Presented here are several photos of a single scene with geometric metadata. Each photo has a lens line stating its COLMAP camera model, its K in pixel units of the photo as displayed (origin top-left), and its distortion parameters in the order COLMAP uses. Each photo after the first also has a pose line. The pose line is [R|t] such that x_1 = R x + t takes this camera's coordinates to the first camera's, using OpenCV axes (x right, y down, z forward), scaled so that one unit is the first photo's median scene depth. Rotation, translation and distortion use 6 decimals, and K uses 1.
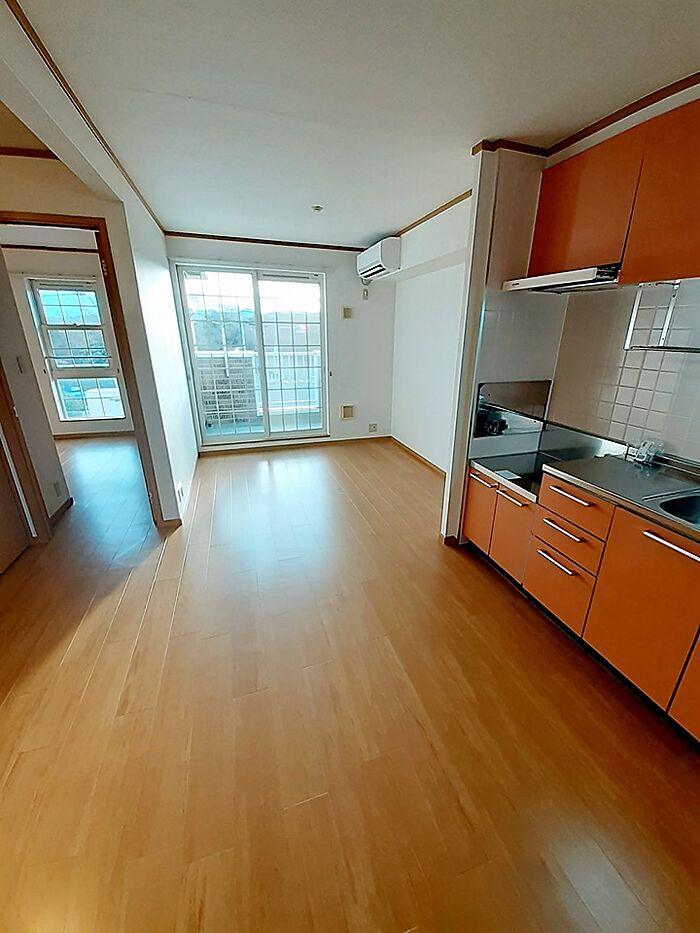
lens RADIAL K [[365.4, 0, 350.0], [0, 365.4, 466.5], [0, 0, 1]] dist [0.000375, -0.000061]
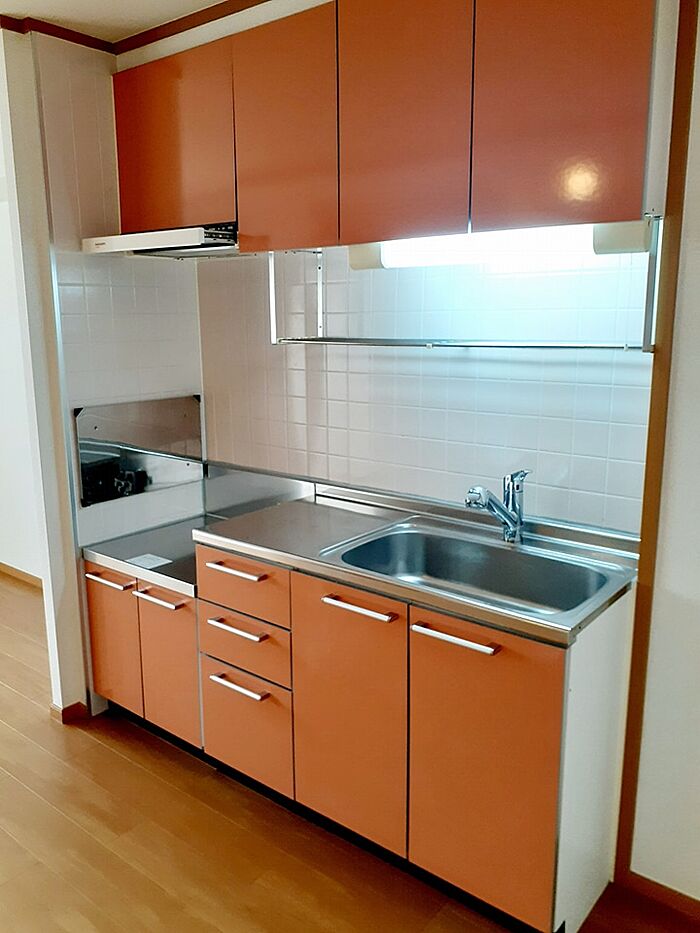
lens RADIAL K [[758.9, 0, 350.0], [0, 758.9, 466.5], [0, 0, 1]] dist [0.043457, -0.067287]
pose [[0.832488, -0.121909, 0.540464, 0.071772], [0.204837, 0.974097, -0.095793, 0.056934], [-0.514786, 0.190454, 0.835896, -0.176774]]
